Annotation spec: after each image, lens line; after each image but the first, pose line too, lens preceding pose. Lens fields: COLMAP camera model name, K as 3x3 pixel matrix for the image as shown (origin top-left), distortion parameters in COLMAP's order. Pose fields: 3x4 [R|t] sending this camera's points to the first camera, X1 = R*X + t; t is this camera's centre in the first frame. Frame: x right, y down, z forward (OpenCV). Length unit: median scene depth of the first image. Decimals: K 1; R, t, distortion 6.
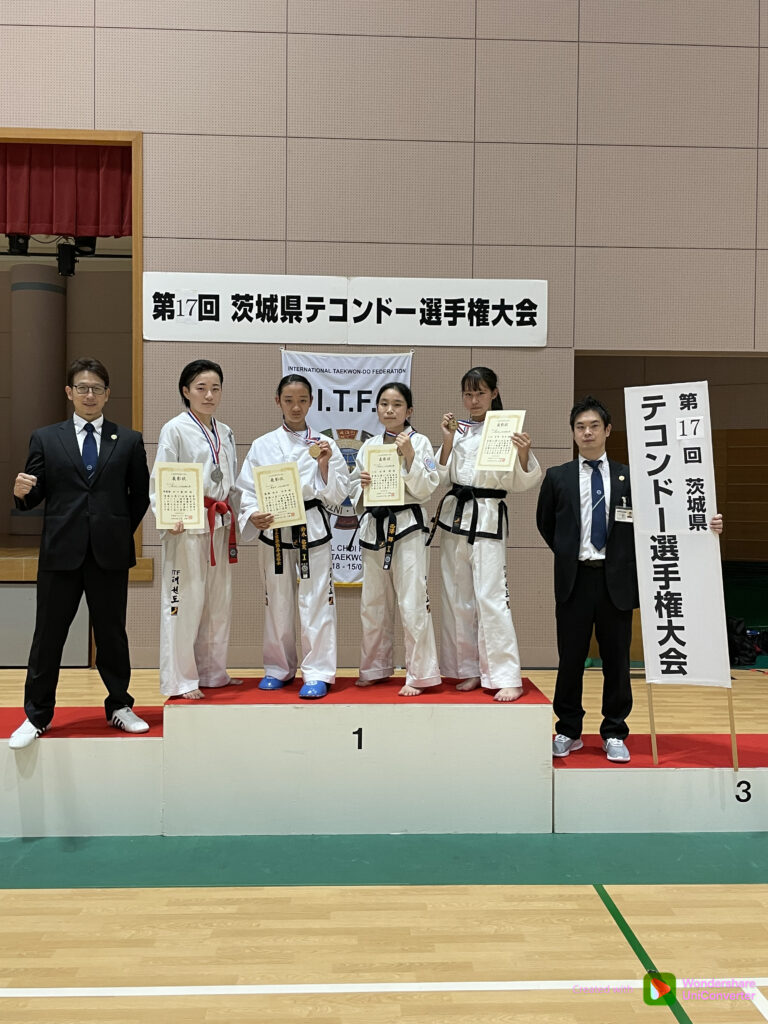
lens RADIAL K [[911.0, 0, 381.6], [0, 911.0, 495.8], [0, 0, 1]] dist [0.083932, -0.113616]
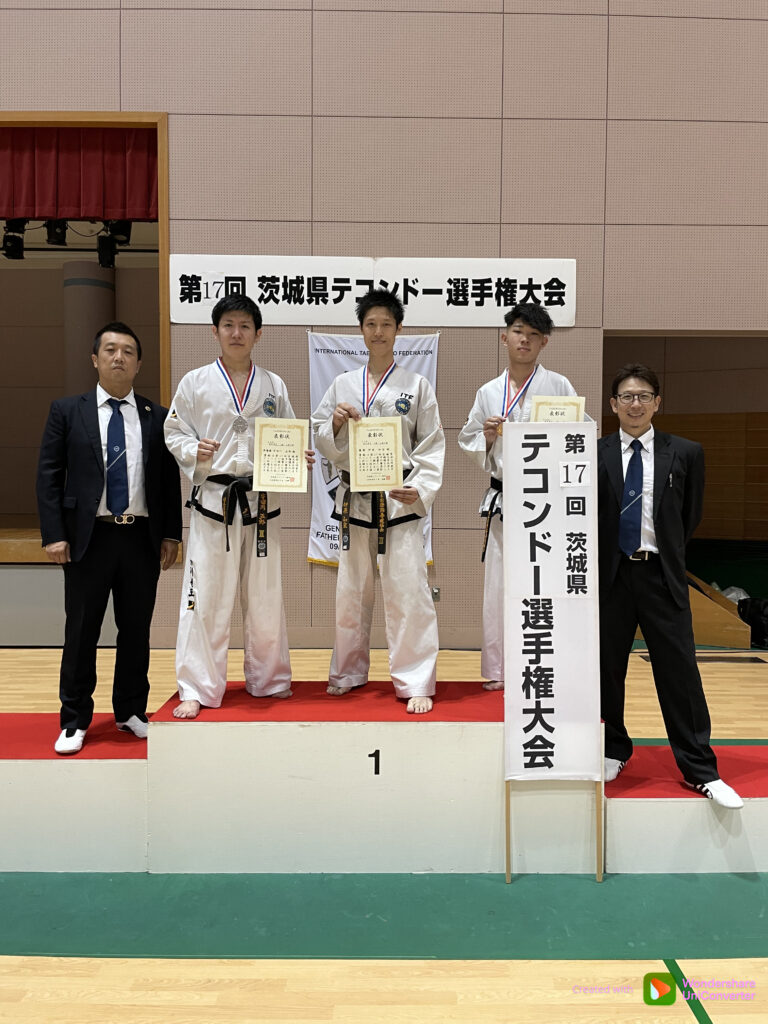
lens RADIAL K [[784.0, 0, 391.3], [0, 784.0, 495.2], [0, 0, 1]] dist [0.060110, -0.053294]
pose [[0.999572, -0.001216, -0.029214, 0.006436], [0.001929, 0.999700, 0.024400, -0.002017], [0.029175, -0.024445, 0.999275, 0.139366]]
